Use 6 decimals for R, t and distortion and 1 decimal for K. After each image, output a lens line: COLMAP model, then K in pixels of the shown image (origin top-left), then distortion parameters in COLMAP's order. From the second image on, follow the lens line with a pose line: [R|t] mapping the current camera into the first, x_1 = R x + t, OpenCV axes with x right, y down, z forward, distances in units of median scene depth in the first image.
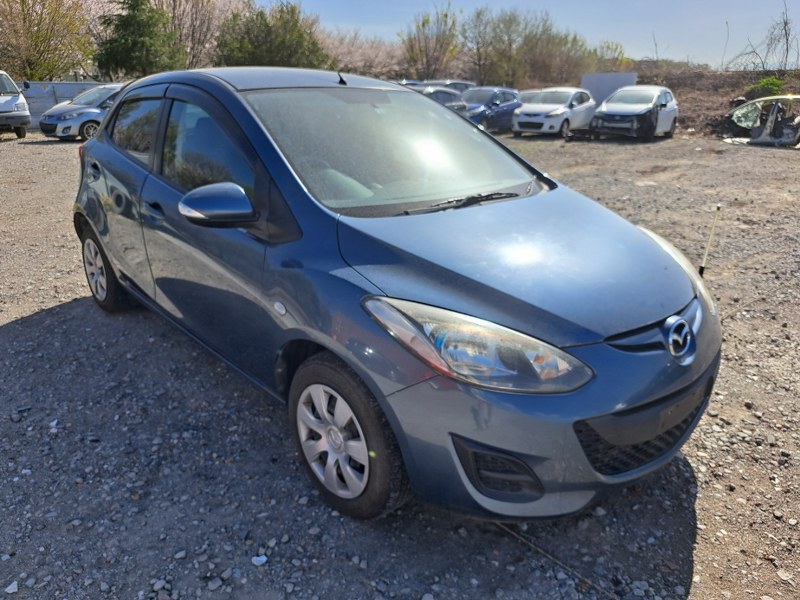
lens RADIAL K [[570.2, 0, 400.0], [0, 570.2, 300.0], [0, 0, 1]] dist [0.008720, -0.003032]
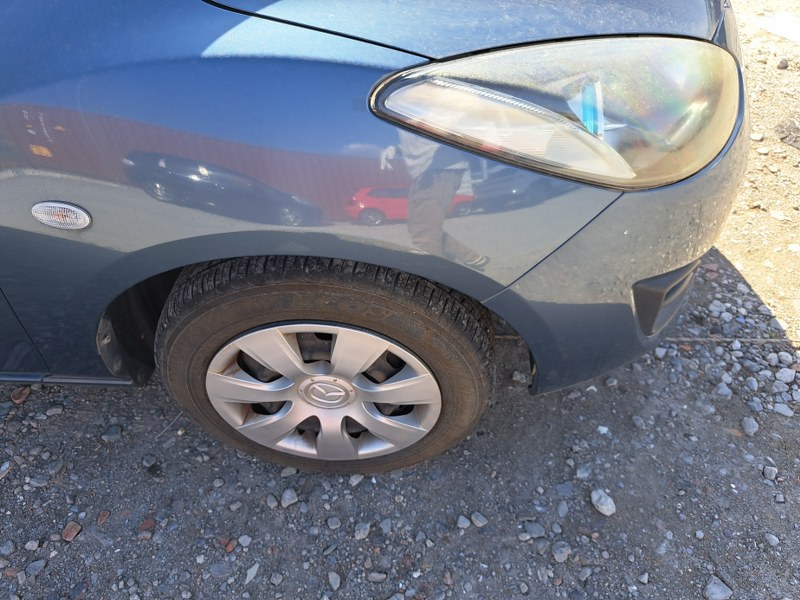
lens RADIAL K [[568.5, 0, 403.0], [0, 568.5, 303.0], [0, 0, 1]] dist [0.052907, -0.034259]
pose [[0.719343, -0.538681, 0.438597, -0.253783], [0.288035, 0.805853, 0.517337, -0.069387], [-0.632124, -0.245812, 0.734844, 0.615139]]
